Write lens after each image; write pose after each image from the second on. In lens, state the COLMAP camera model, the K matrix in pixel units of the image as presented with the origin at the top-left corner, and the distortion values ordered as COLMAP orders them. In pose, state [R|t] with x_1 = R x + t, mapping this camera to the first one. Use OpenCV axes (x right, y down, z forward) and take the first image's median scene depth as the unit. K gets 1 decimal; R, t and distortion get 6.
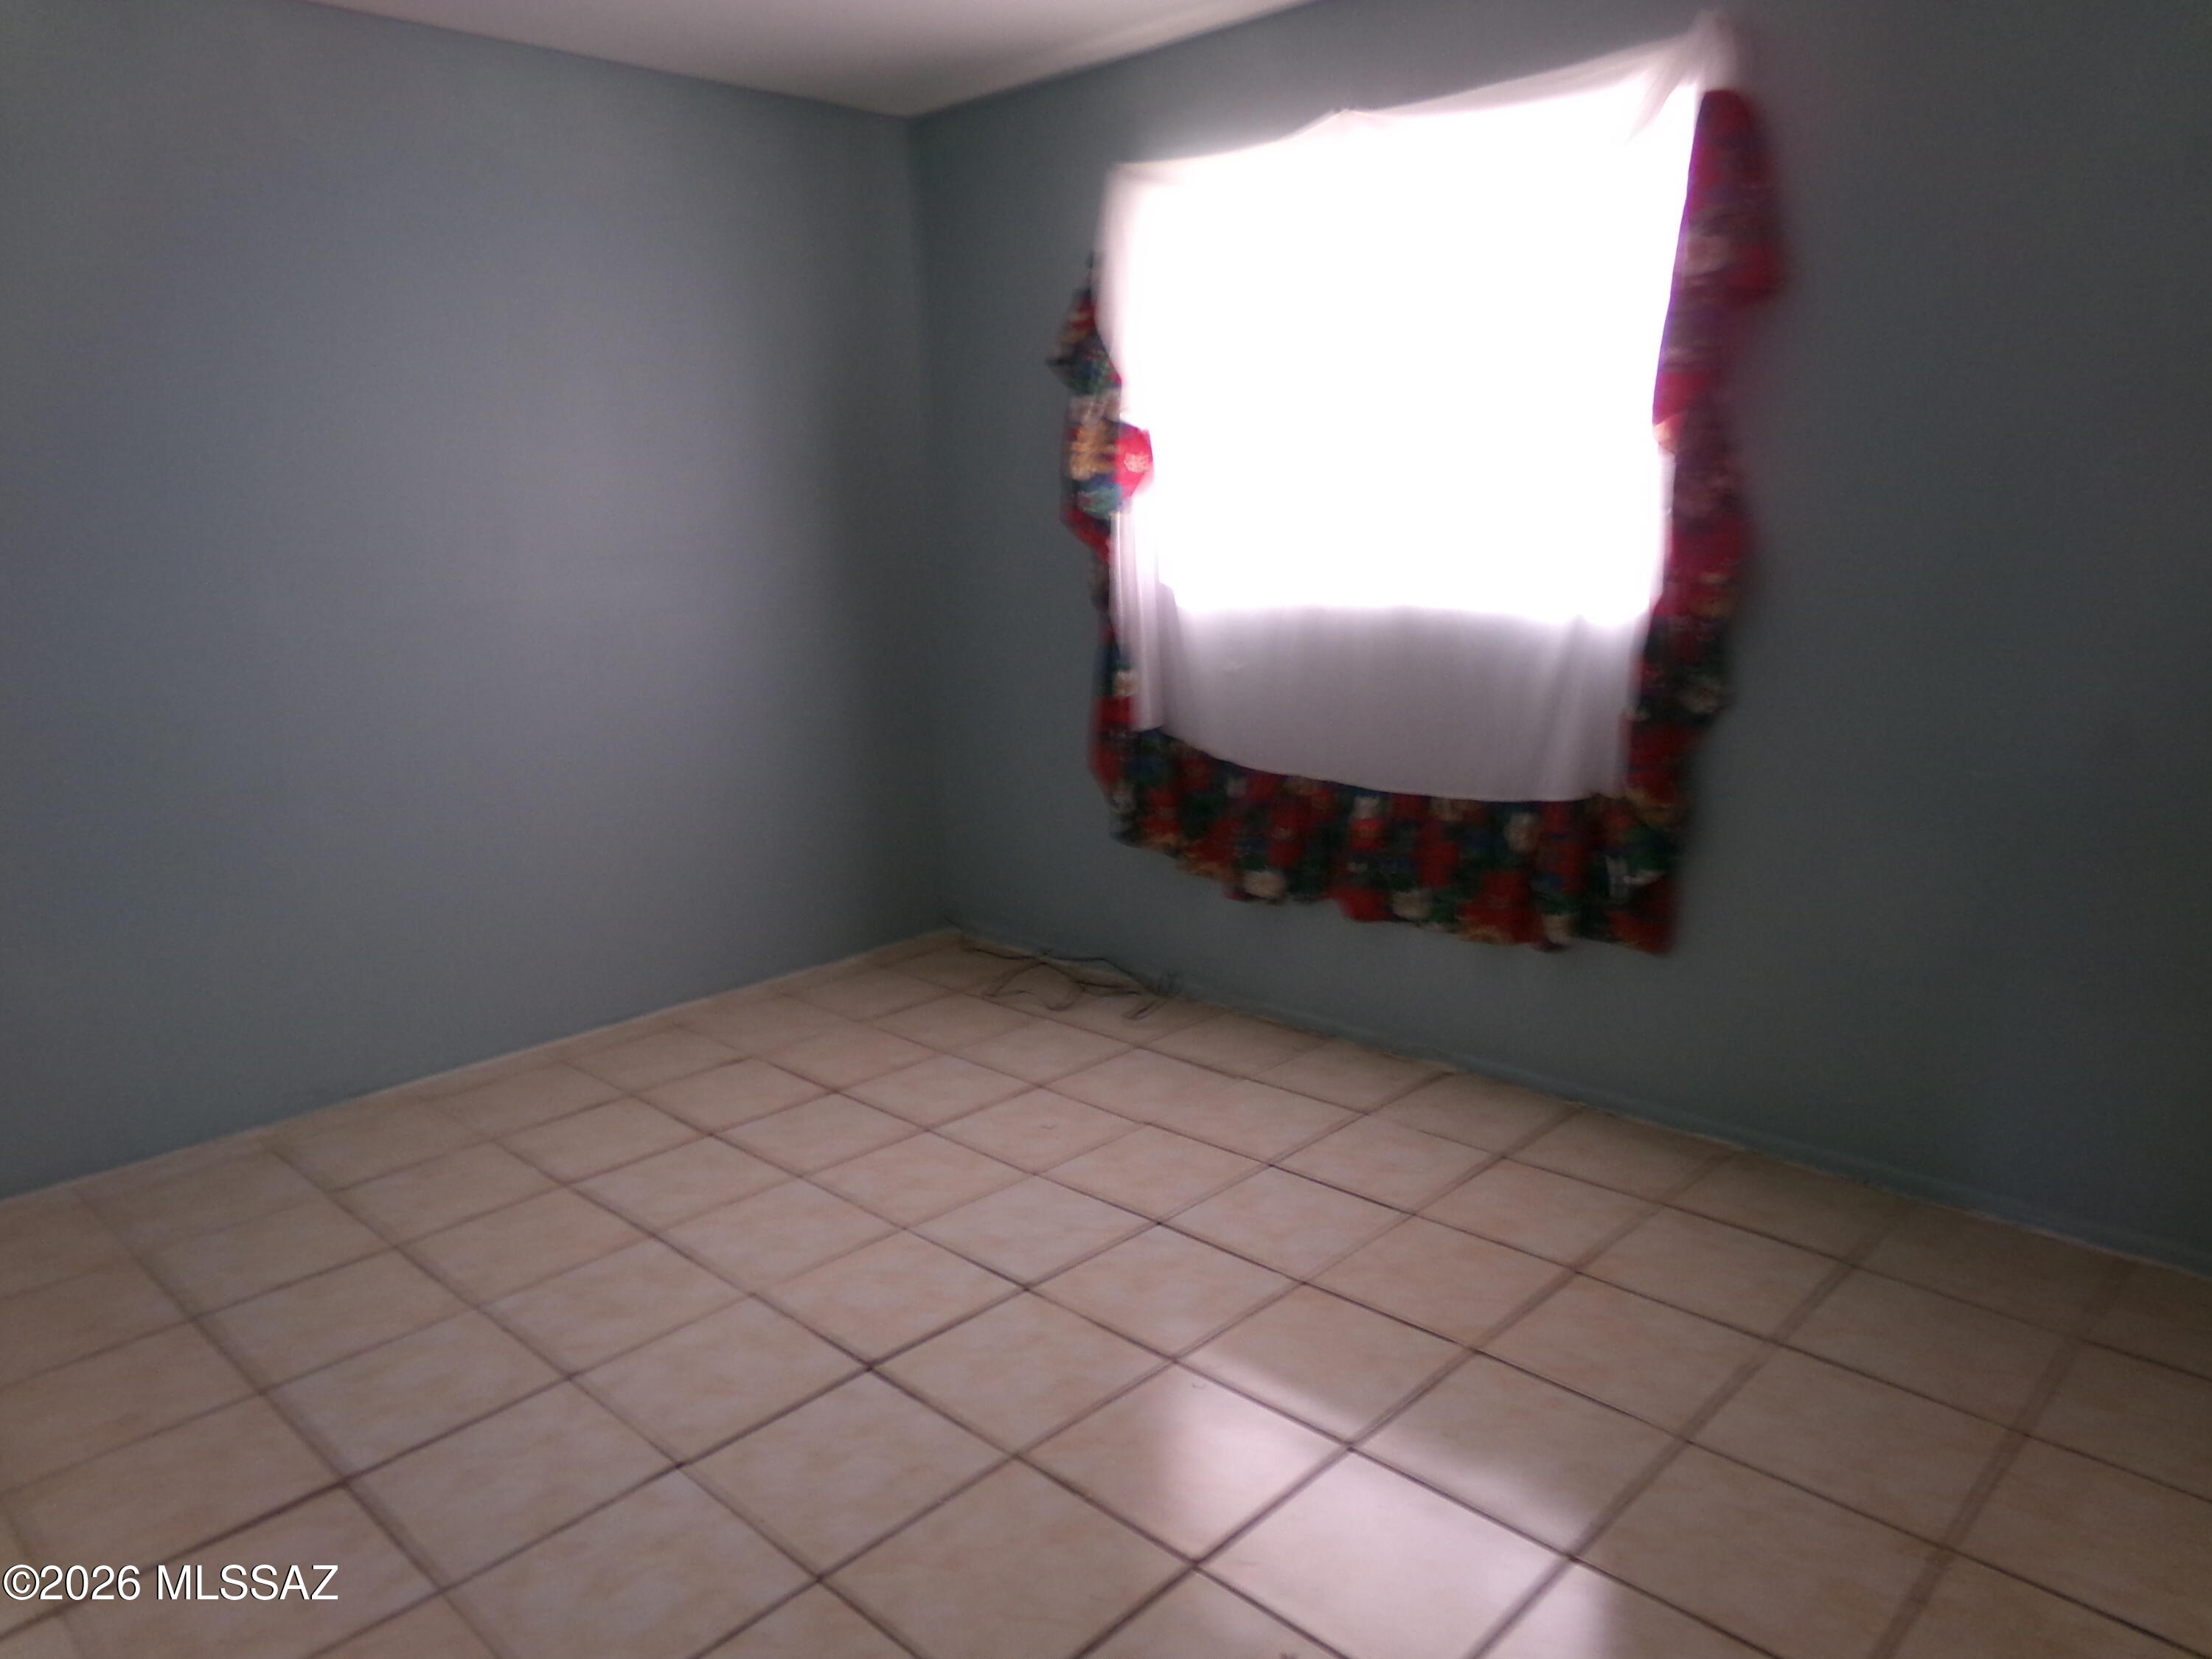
lens RADIAL K [[1506.2, 0, 1093.3], [0, 1506.2, 844.0], [0, 0, 1]] dist [-0.065699, 0.078151]
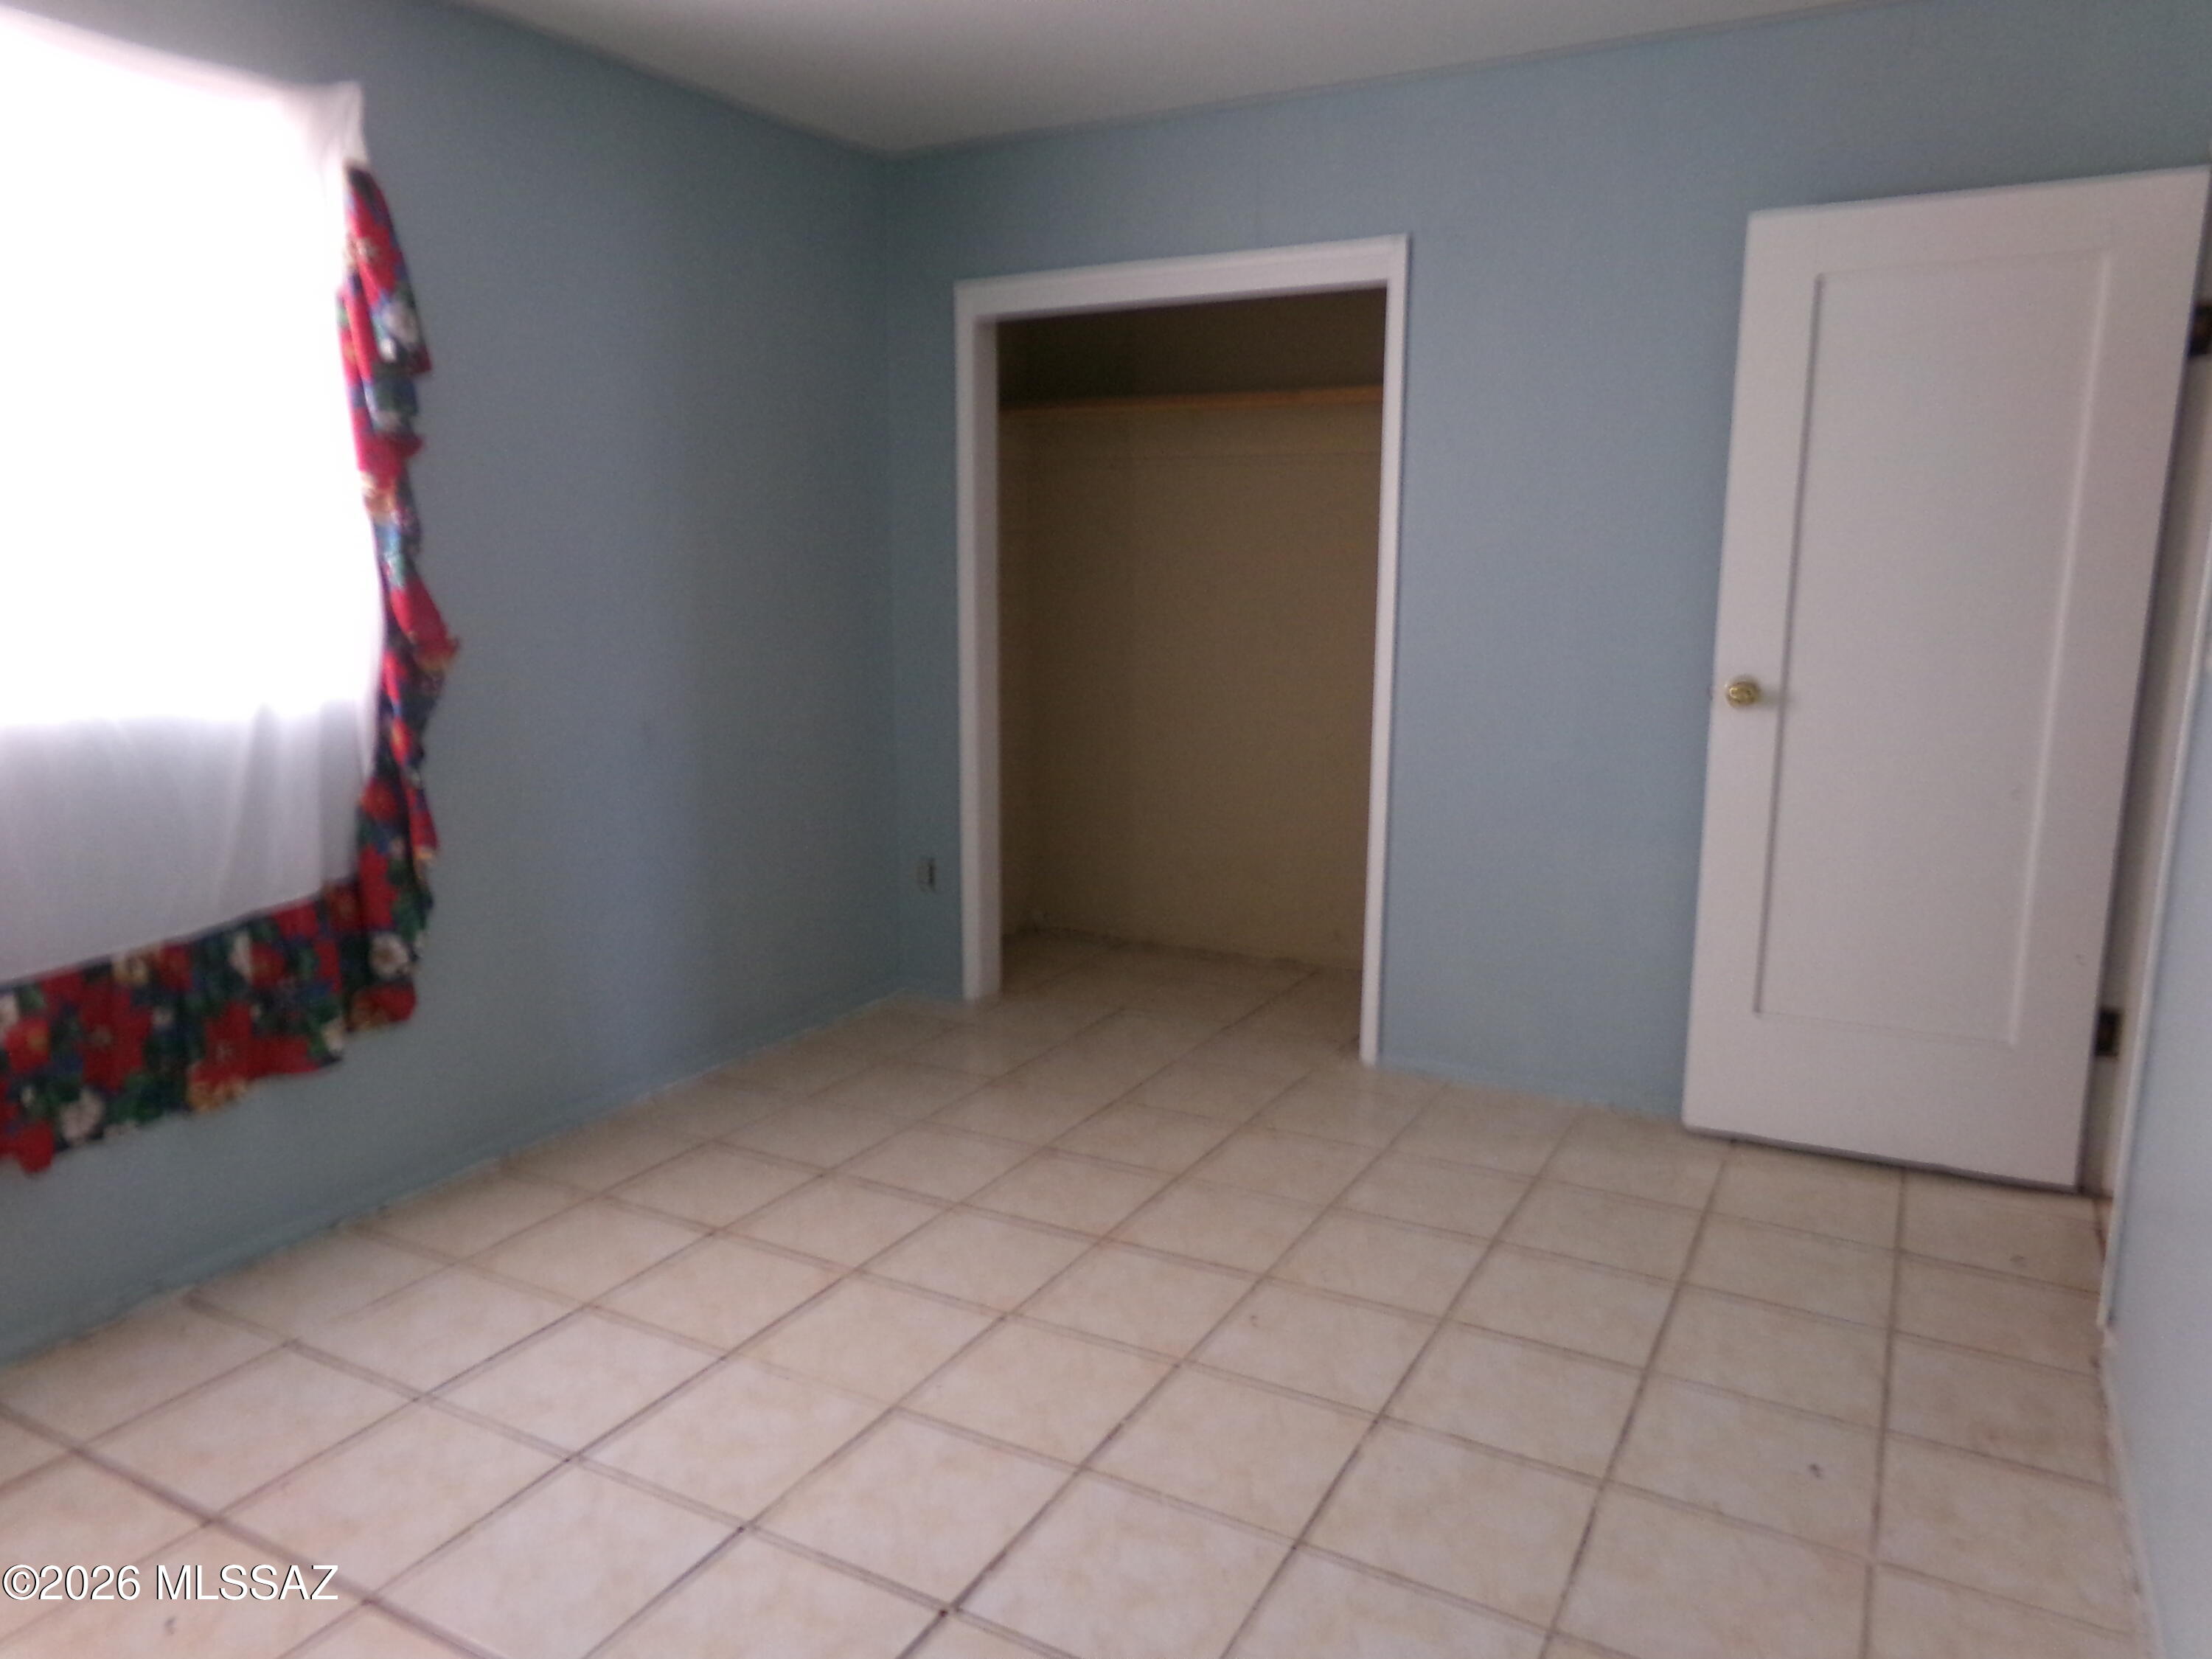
lens RADIAL K [[1506.2, 0, 1093.3], [0, 1506.2, 844.0], [0, 0, 1]] dist [-0.065699, 0.078151]
pose [[-0.258833, -0.160876, 0.952431, -0.672539], [0.230393, 0.947291, 0.222619, -0.154319], [-0.938043, 0.277055, -0.208125, 0.766384]]
